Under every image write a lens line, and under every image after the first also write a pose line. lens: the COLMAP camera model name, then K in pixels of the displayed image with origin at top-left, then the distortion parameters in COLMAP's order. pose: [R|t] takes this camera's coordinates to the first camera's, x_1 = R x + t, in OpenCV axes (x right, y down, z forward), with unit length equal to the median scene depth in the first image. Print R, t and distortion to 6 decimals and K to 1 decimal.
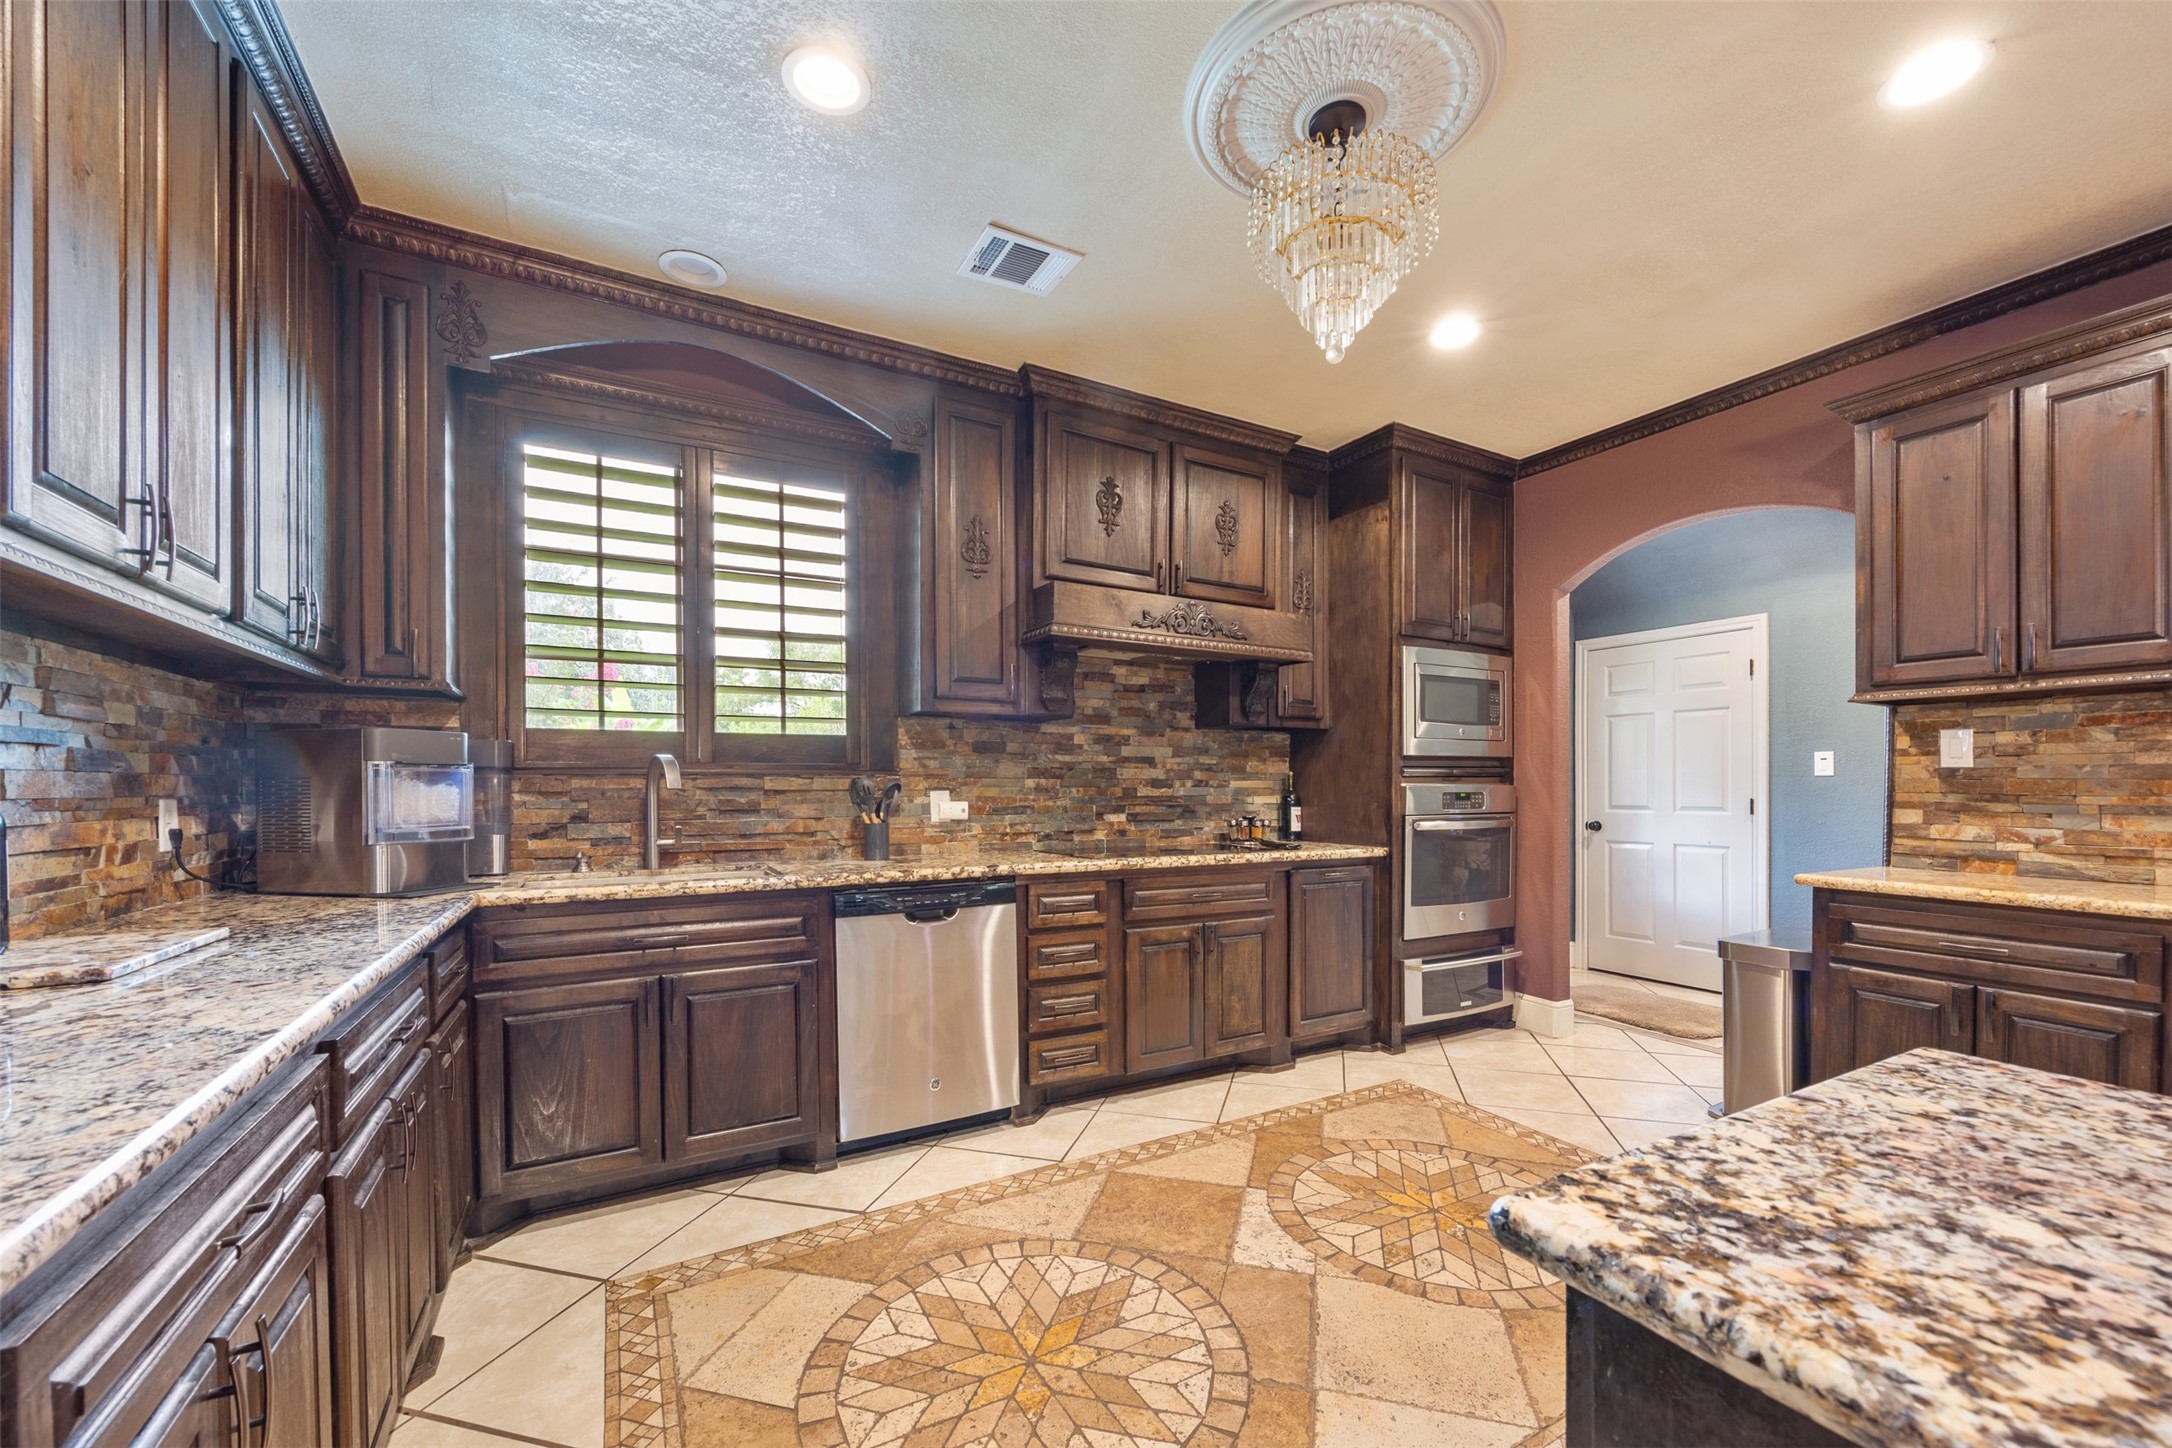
lens RADIAL K [[833.4, 0, 1143.3], [0, 833.4, 788.8], [0, 0, 1]] dist [-0.006891, 0.000234]
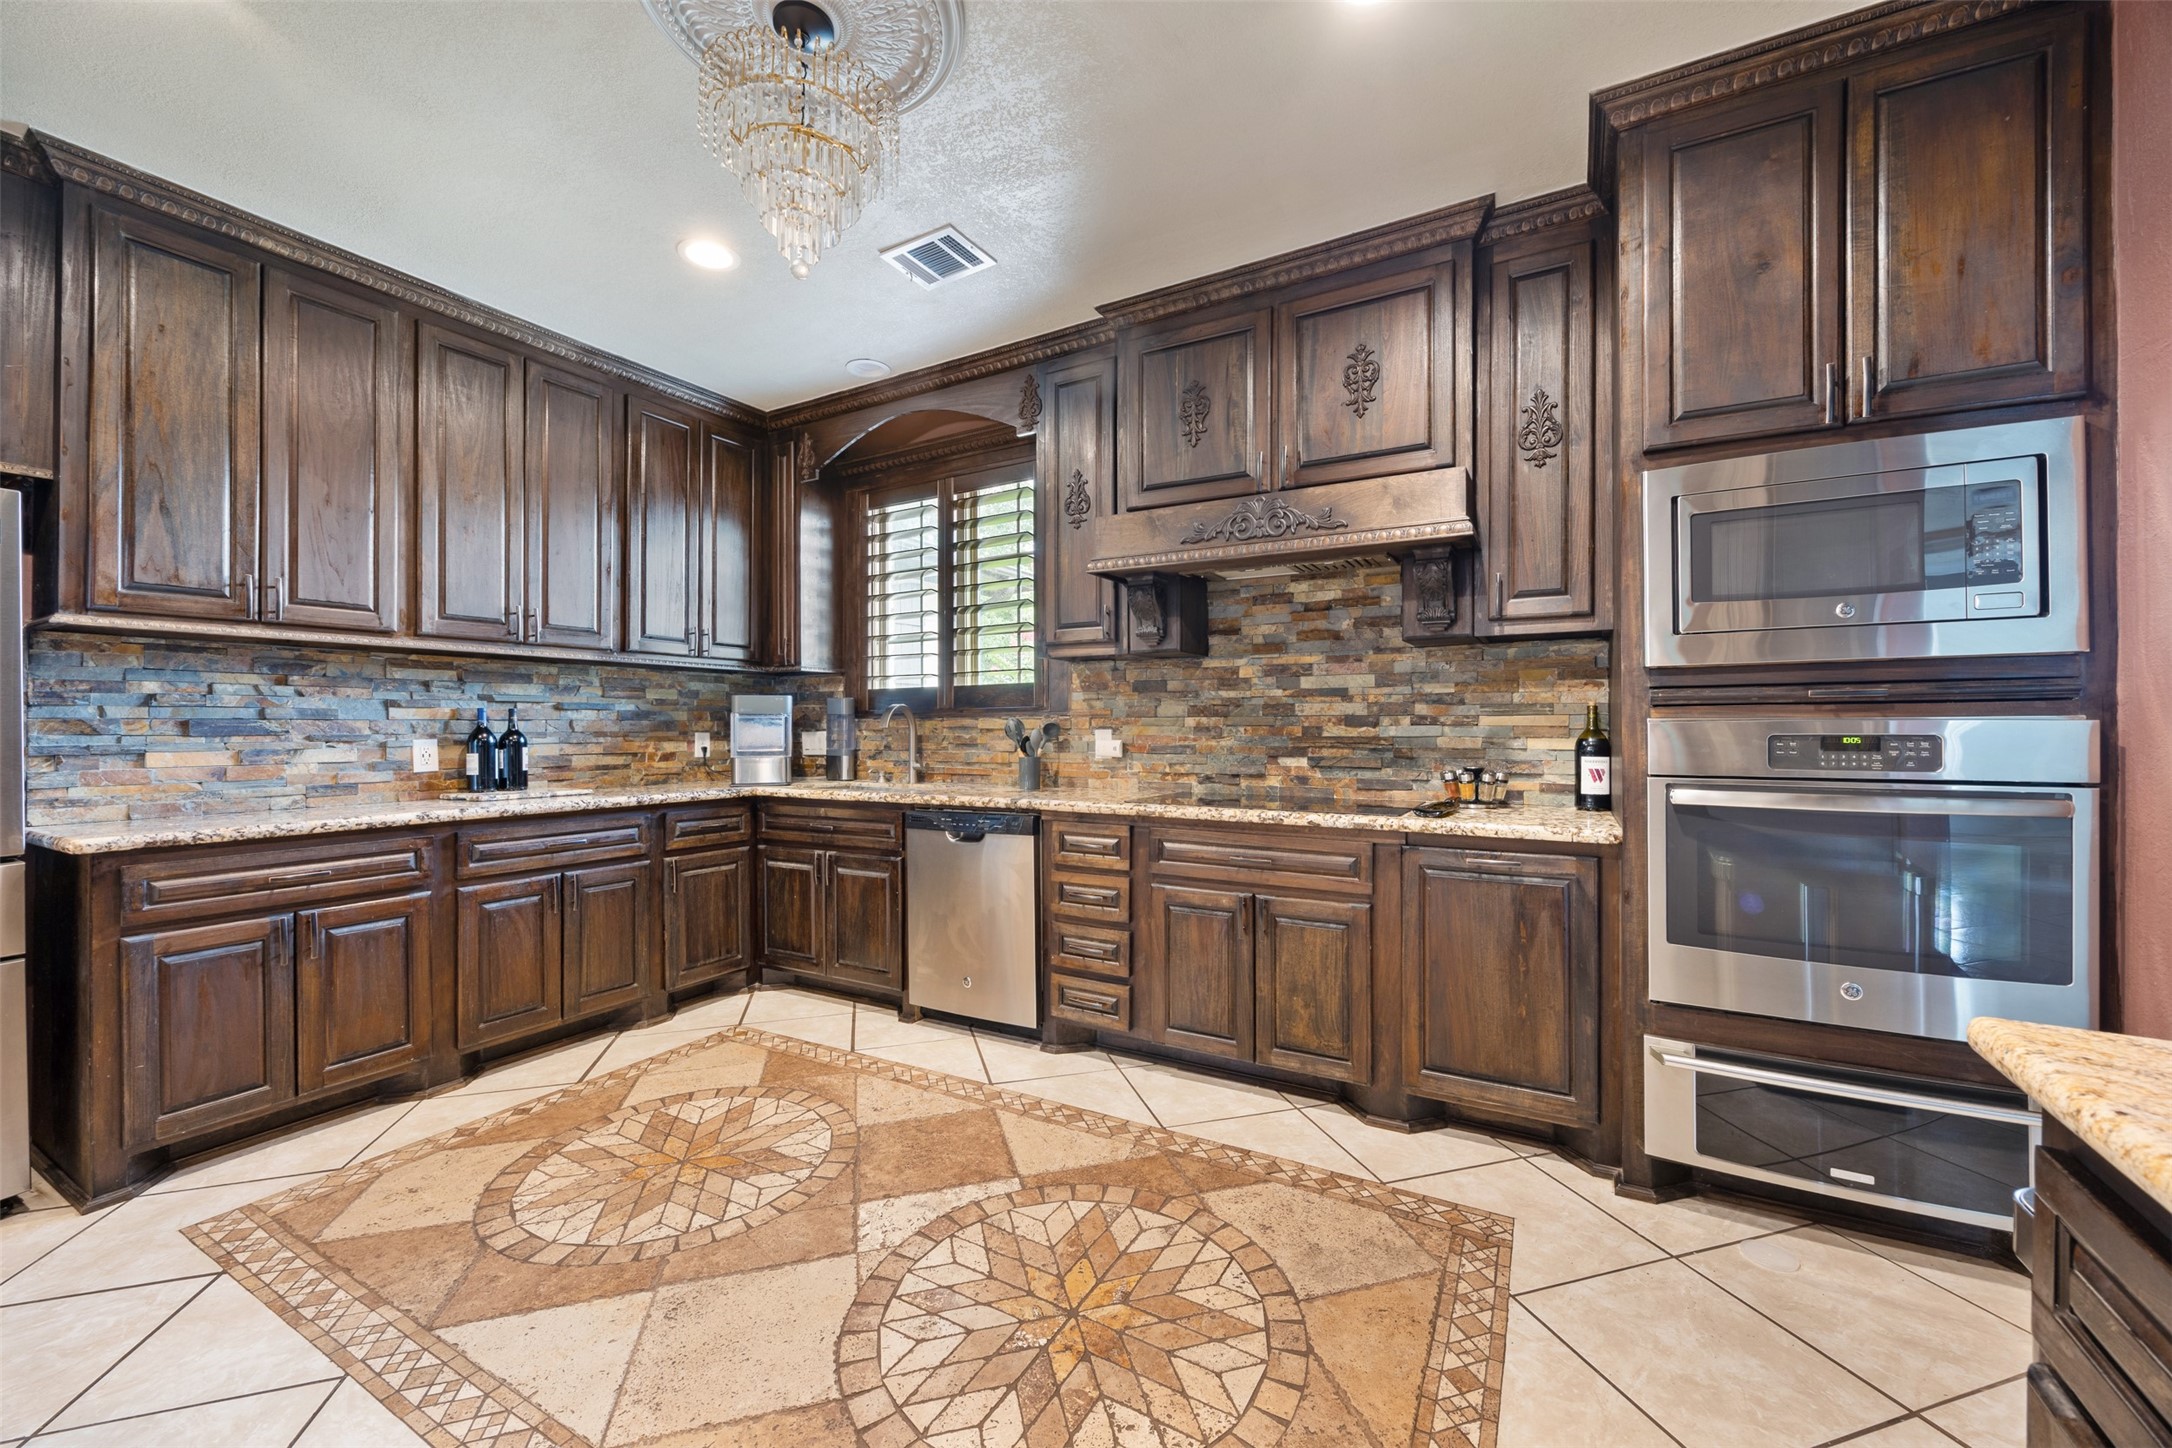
lens RADIAL K [[833.4, 0, 1091.2], [0, 833.4, 726.2], [0, 0, 1]] dist [-0.006891, 0.000234]
pose [[0.512325, -0.000335, -0.858792, 0.636171], [0.000356, 1.000000, -0.000178, -0.001767], [0.858792, -0.000215, 0.512325, 0.419725]]
